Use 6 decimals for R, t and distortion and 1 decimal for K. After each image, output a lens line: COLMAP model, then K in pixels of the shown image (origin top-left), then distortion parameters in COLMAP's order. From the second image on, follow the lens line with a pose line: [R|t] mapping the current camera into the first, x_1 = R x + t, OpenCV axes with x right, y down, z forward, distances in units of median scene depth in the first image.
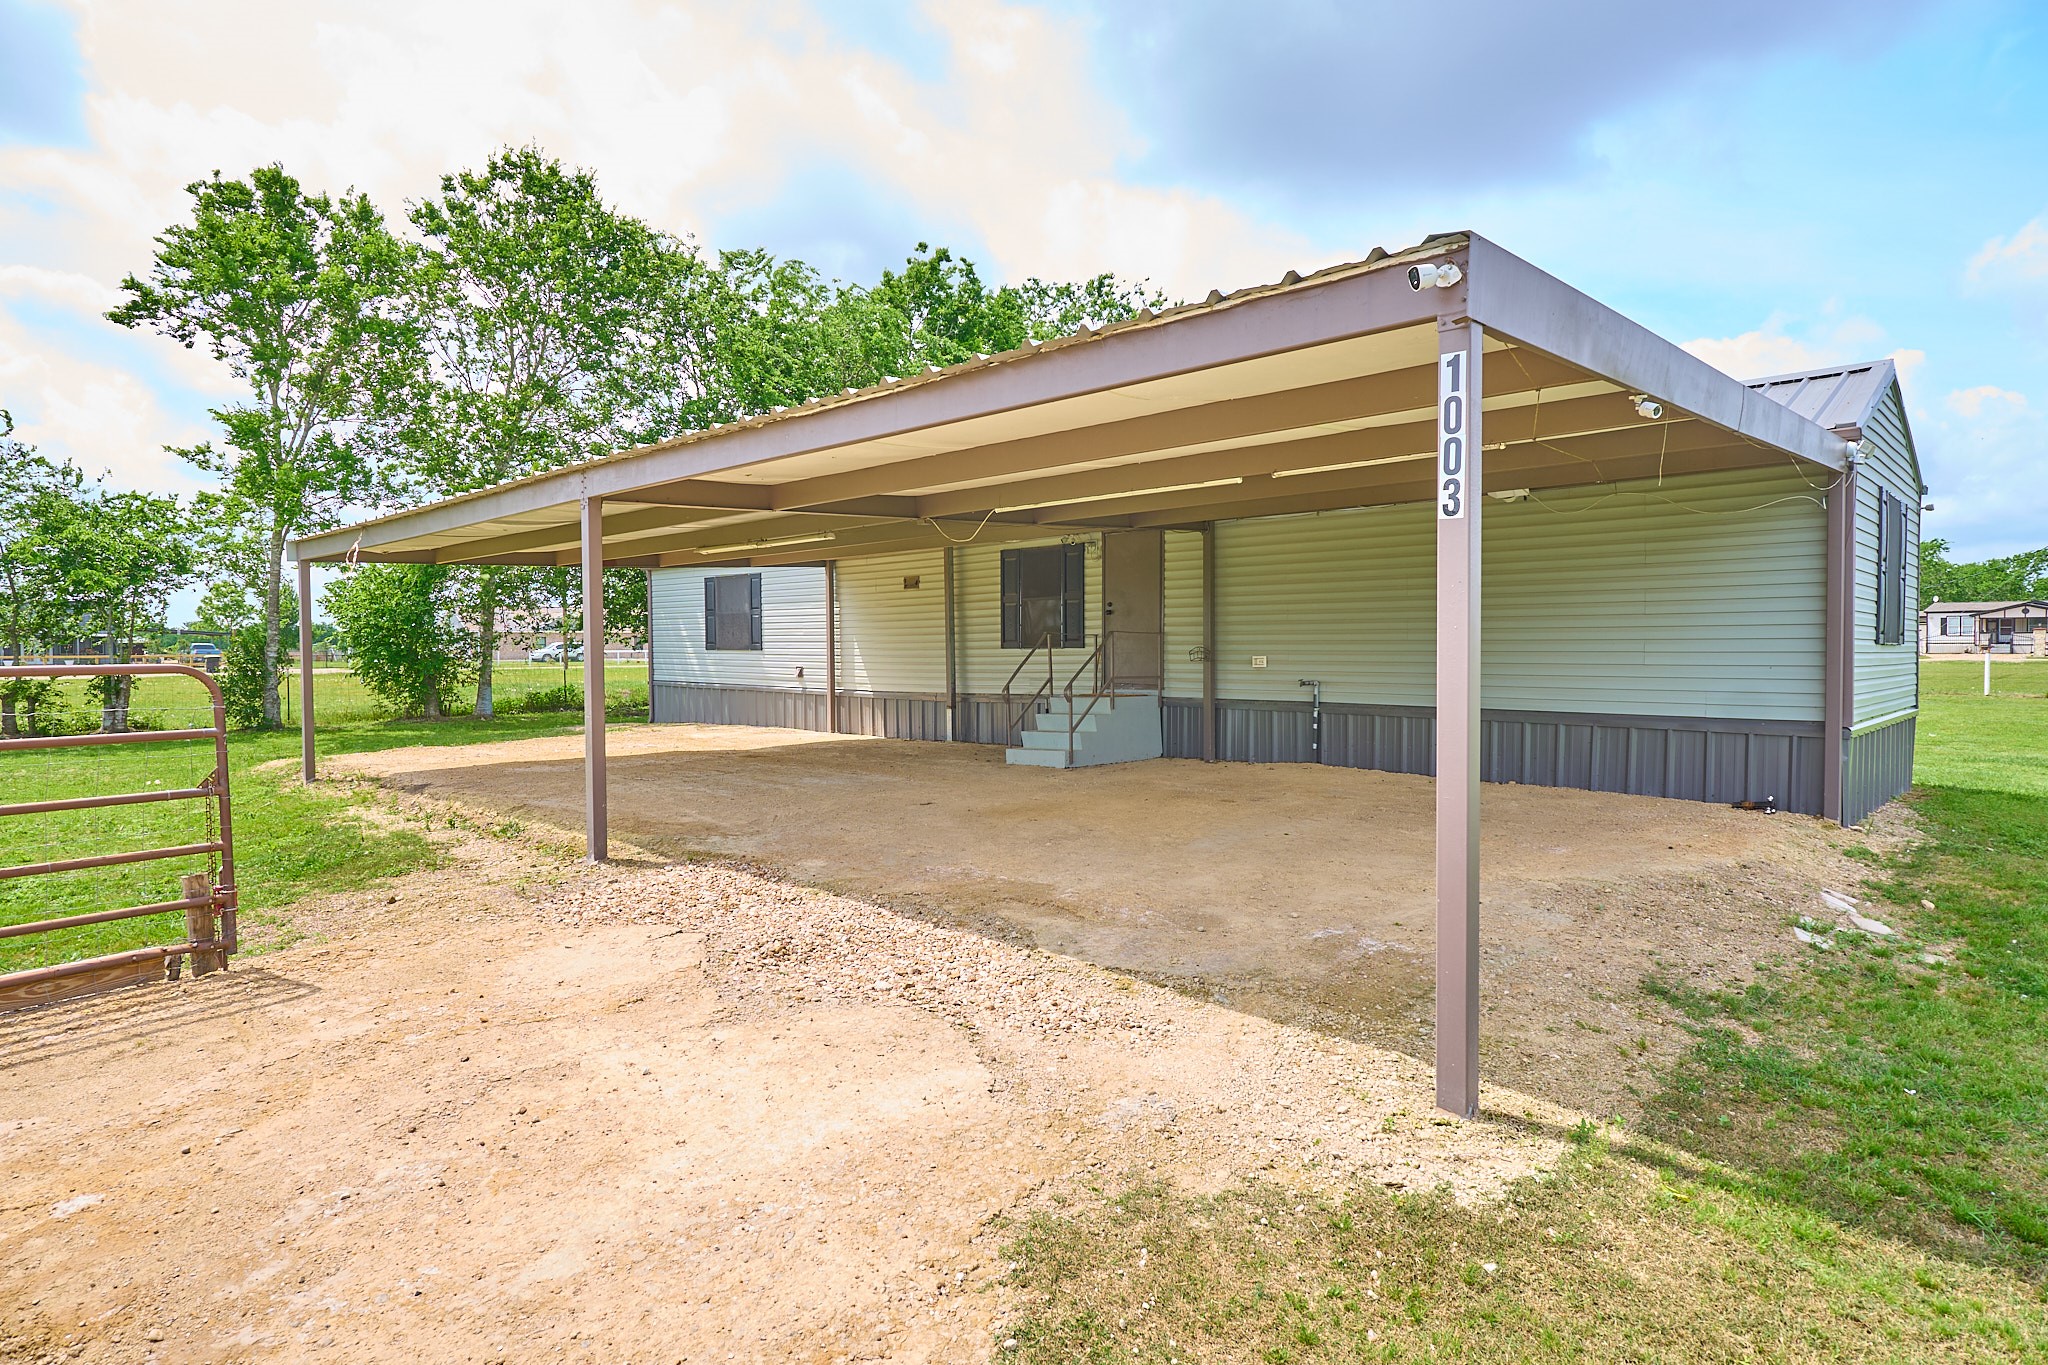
lens RADIAL K [[1031.0, 0, 1005.6], [0, 1031.0, 644.4], [0, 0, 1]] dist [-0.006382, 0.000243]
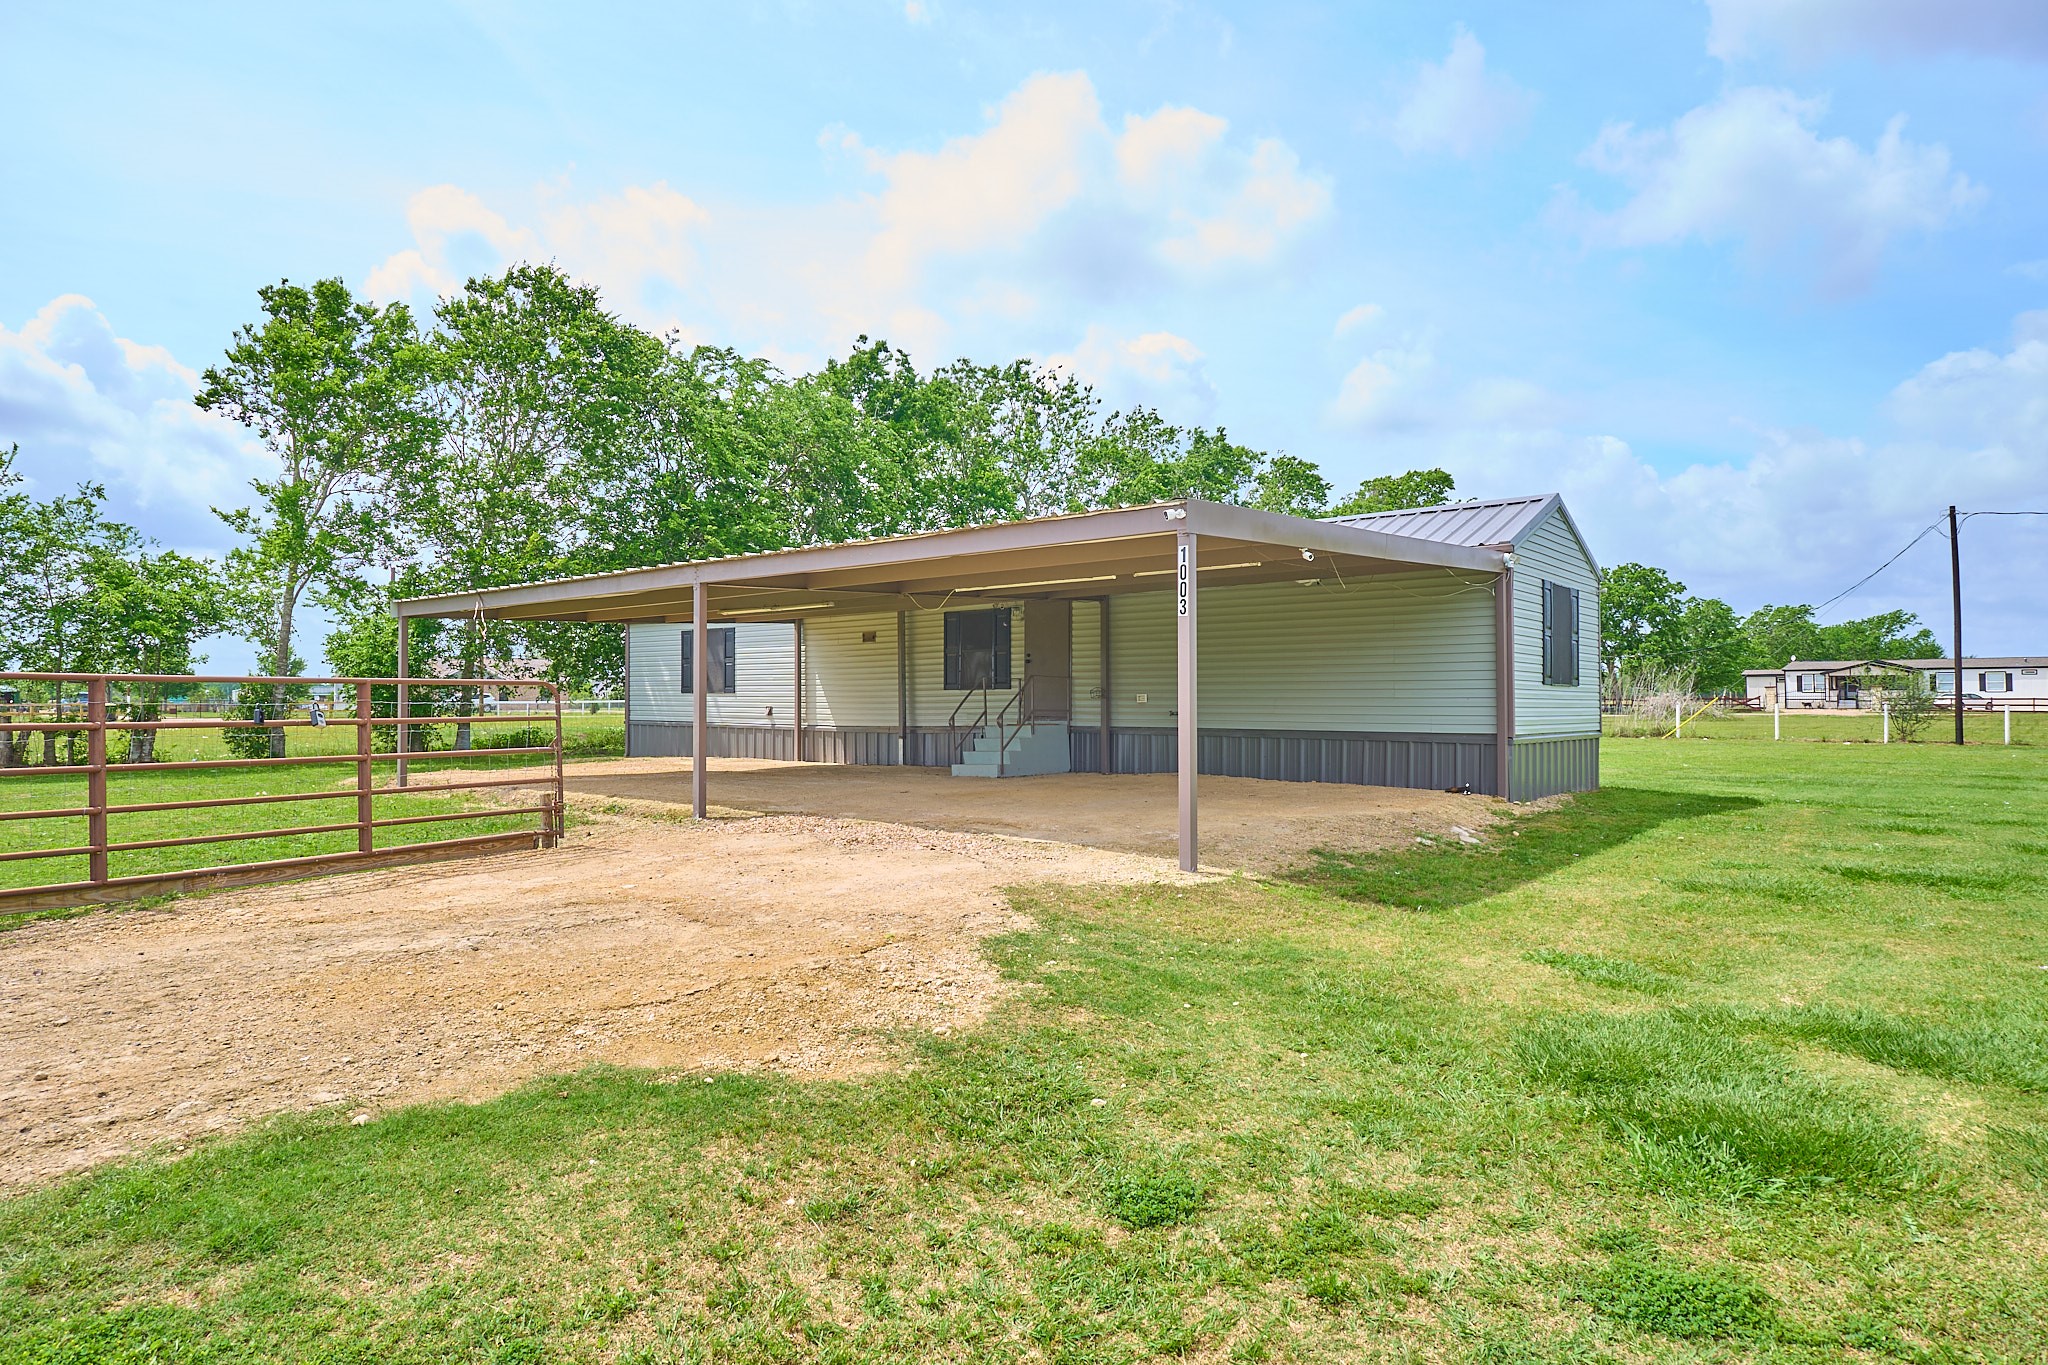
lens RADIAL K [[1073.1, 0, 1023.0], [0, 1073.1, 671.3], [0, 0, 1]] dist [0.002578, -0.000077]
pose [[0.994995, 0.005531, 0.099774, -0.035193], [-0.002863, 0.999635, -0.026858, 0.014427], [-0.099886, 0.026438, 0.994648, -0.279684]]
